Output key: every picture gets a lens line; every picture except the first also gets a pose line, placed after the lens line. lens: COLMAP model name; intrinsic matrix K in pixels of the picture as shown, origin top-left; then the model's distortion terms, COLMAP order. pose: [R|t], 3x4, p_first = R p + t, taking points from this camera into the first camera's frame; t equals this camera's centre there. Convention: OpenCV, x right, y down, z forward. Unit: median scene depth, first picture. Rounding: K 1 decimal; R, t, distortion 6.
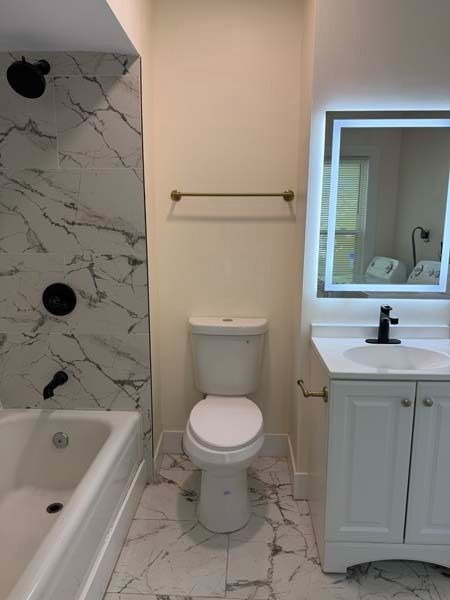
lens RADIAL K [[422.4, 0, 225.0], [0, 422.4, 300.0], [0, 0, 1]] dist [0.019892, -0.003591]
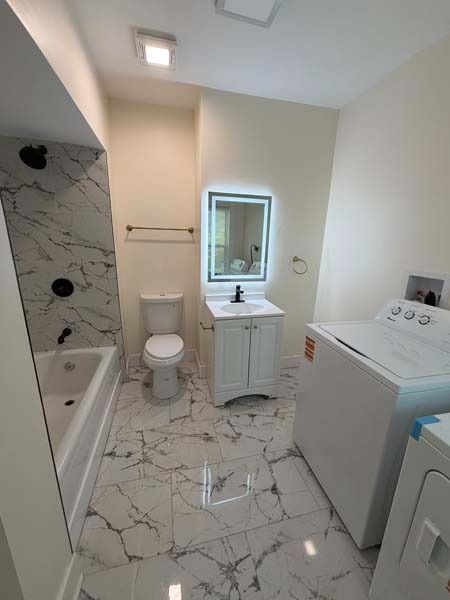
lens RADIAL K [[238.1, 0, 225.0], [0, 238.1, 300.0], [0, 0, 1]] dist [0.000104, 0.000210]
pose [[0.956361, -0.053807, 0.287192, -0.037344], [0.029274, 0.995597, 0.089047, -0.019583], [-0.290718, -0.076754, 0.953725, -0.136395]]
